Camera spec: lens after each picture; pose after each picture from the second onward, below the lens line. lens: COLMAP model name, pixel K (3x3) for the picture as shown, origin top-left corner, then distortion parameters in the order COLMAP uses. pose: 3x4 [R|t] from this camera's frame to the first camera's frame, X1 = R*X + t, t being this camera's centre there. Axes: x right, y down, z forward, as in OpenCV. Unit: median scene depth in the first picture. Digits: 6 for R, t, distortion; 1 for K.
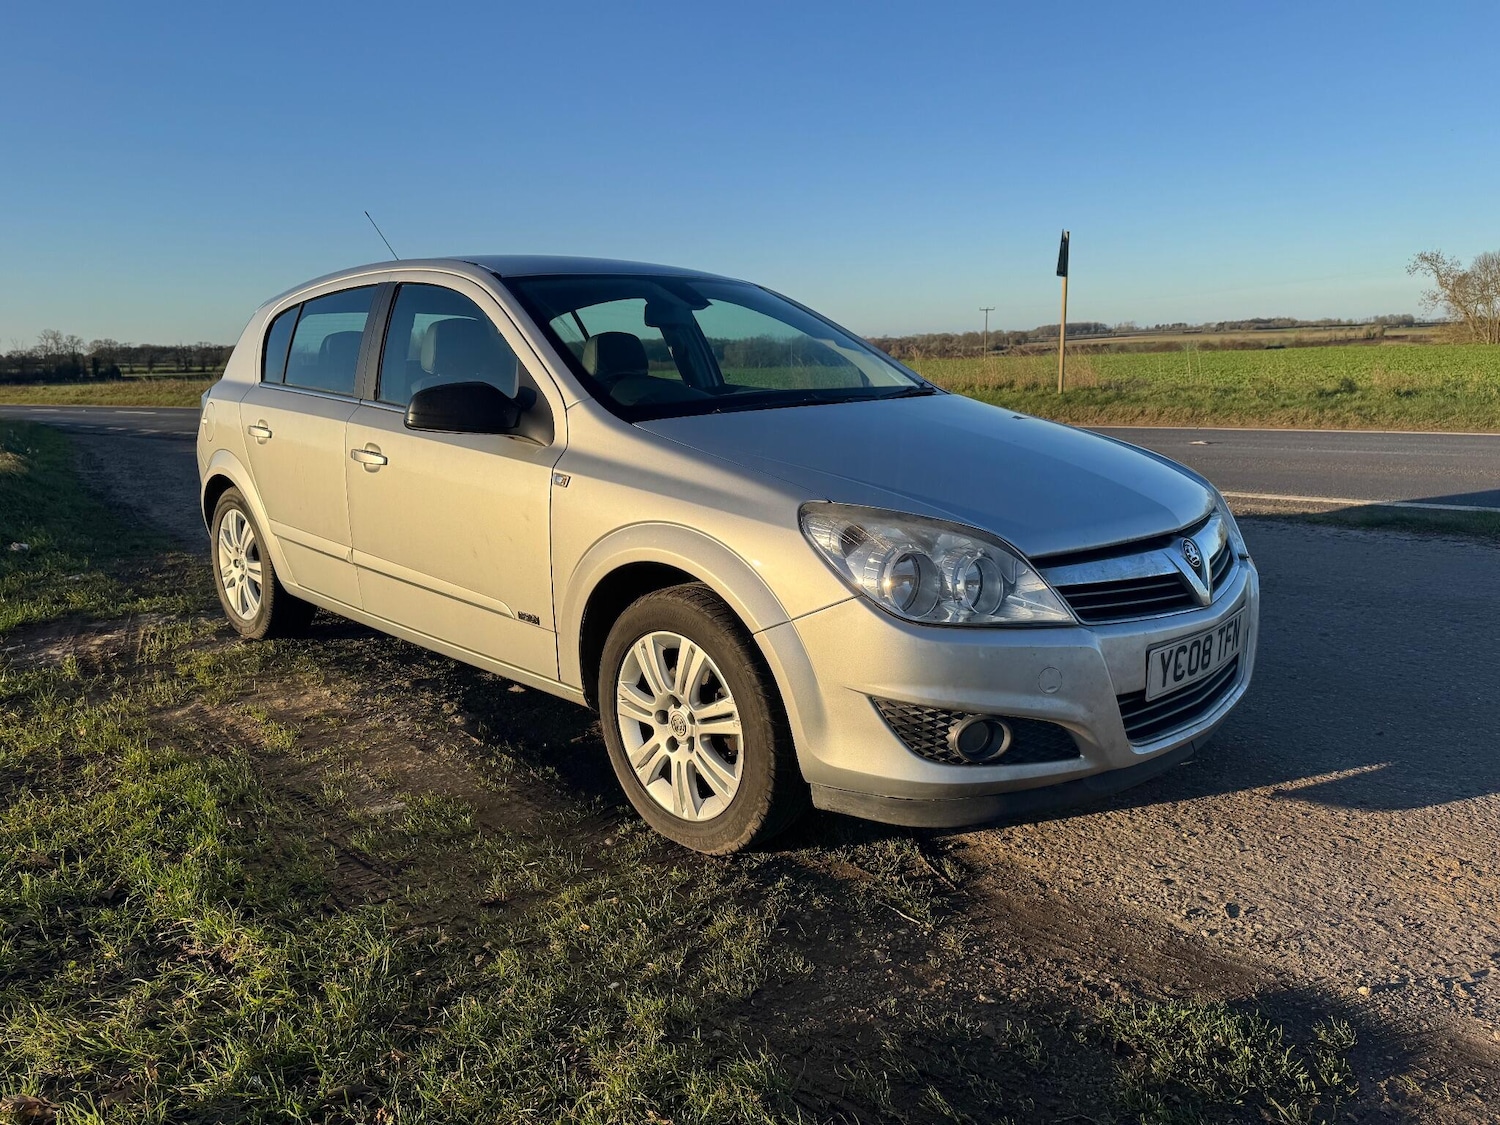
lens RADIAL K [[1040.5, 0, 760.8], [0, 1040.5, 556.8], [0, 0, 1]] dist [0.017568, -0.022078]
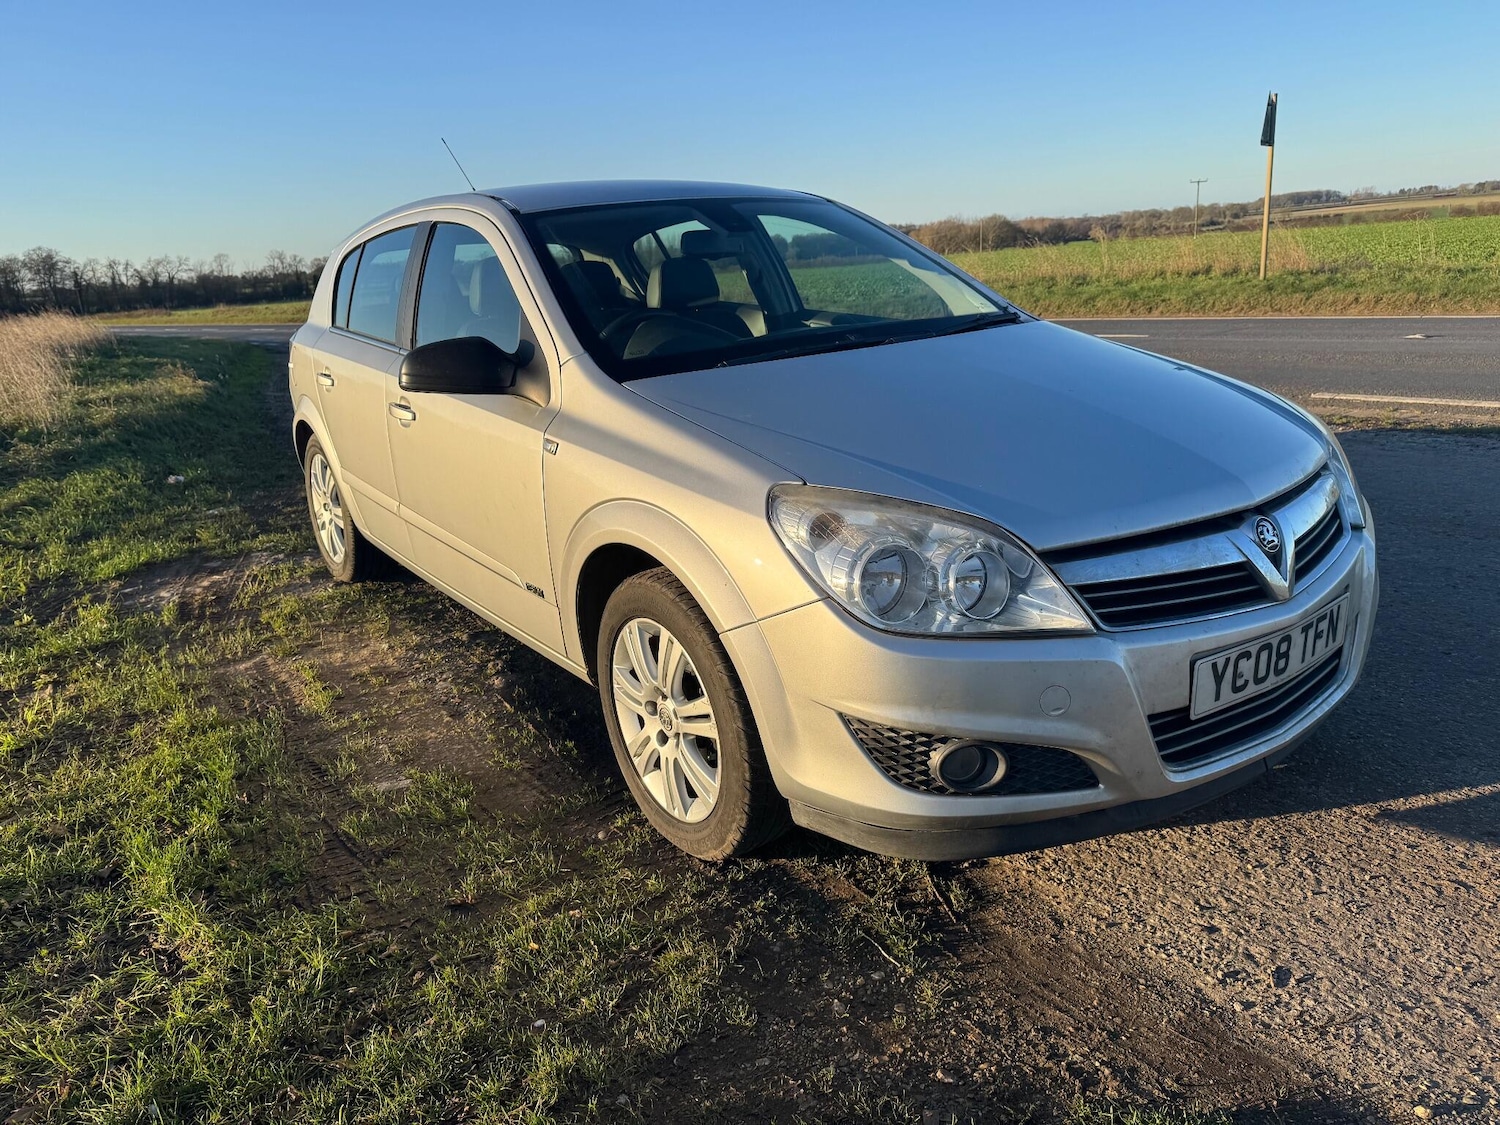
lens RADIAL K [[1043.8, 0, 763.4], [0, 1043.8, 556.1], [0, 0, 1]] dist [0.005877, -0.006996]
pose [[0.984909, 0.007145, -0.172924, 0.171235], [0.009358, 0.995487, 0.094433, -0.070354], [0.172818, -0.094626, 0.980398, 0.133045]]
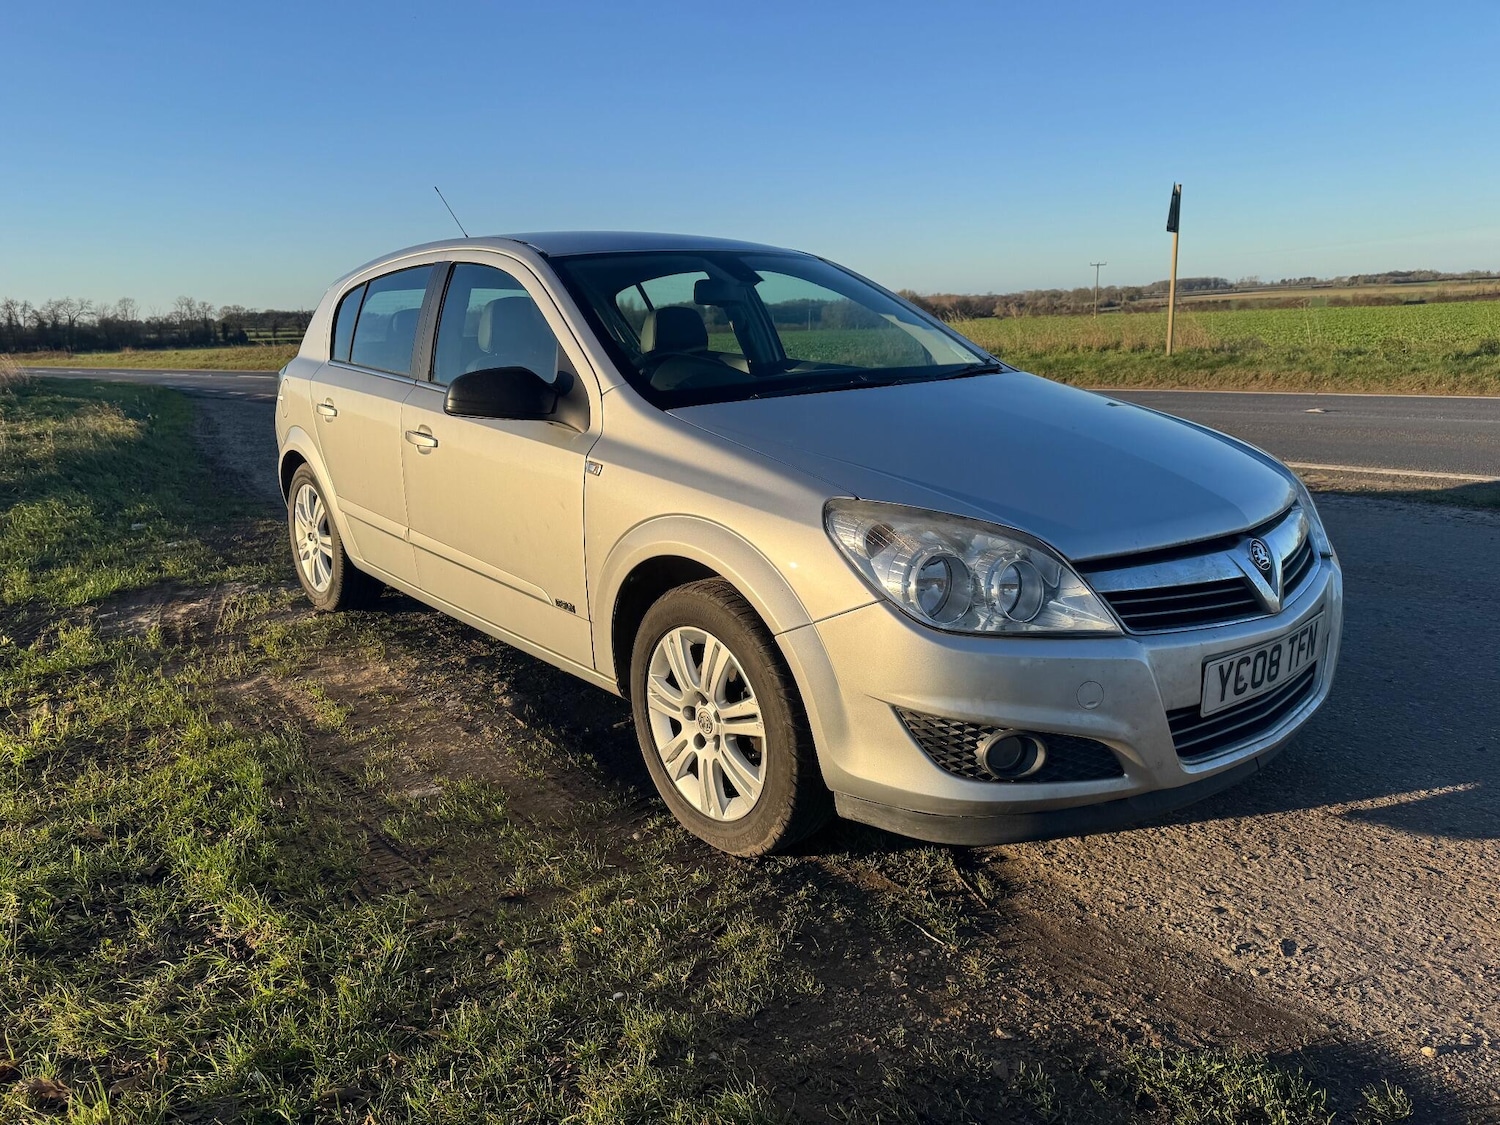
lens RADIAL K [[1041.5, 0, 748.8], [0, 1041.5, 554.1], [0, 0, 1]] dist [0.012673, -0.014998]
pose [[0.994518, 0.015716, -0.103373, 0.061861], [-0.012240, 0.999341, 0.034179, -0.031495], [0.103843, -0.032727, 0.994055, 0.041006]]
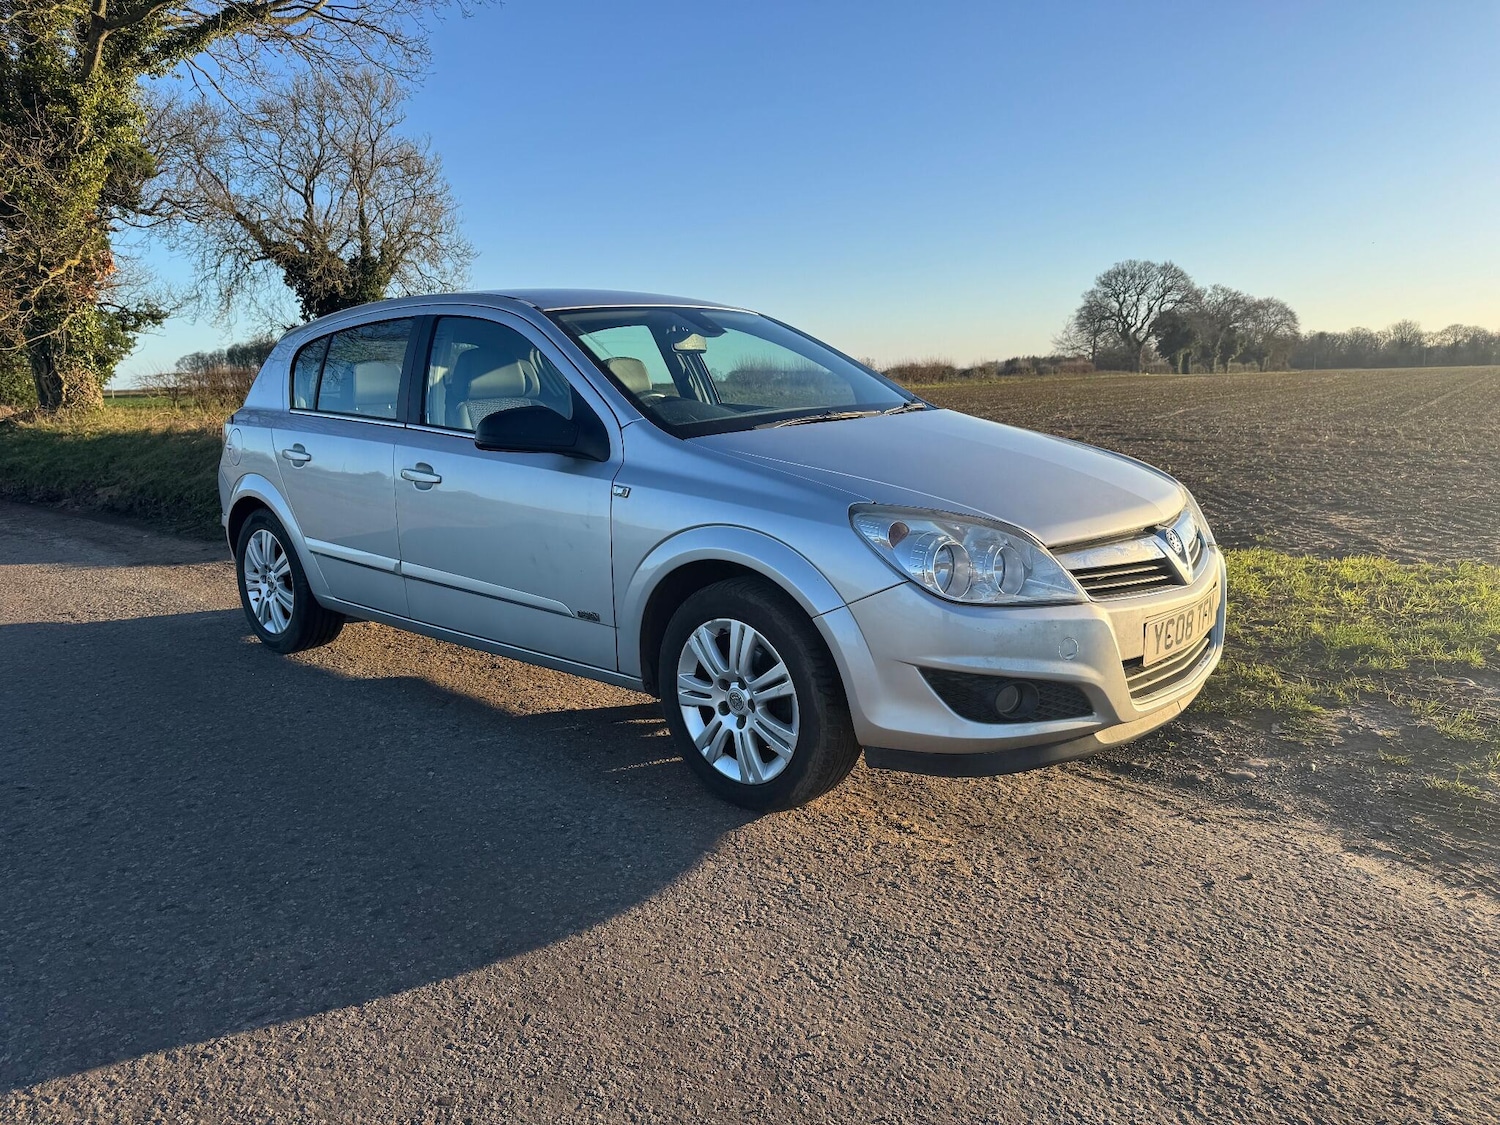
lens RADIAL K [[1040.5, 0, 760.8], [0, 1040.5, 556.8], [0, 0, 1]] dist [0.017568, -0.022078]
pose [[0.997814, -0.025333, 0.061037, -0.125813], [0.026326, 0.999533, -0.015522, 0.021167], [-0.060615, 0.017095, 0.998015, -0.144076]]
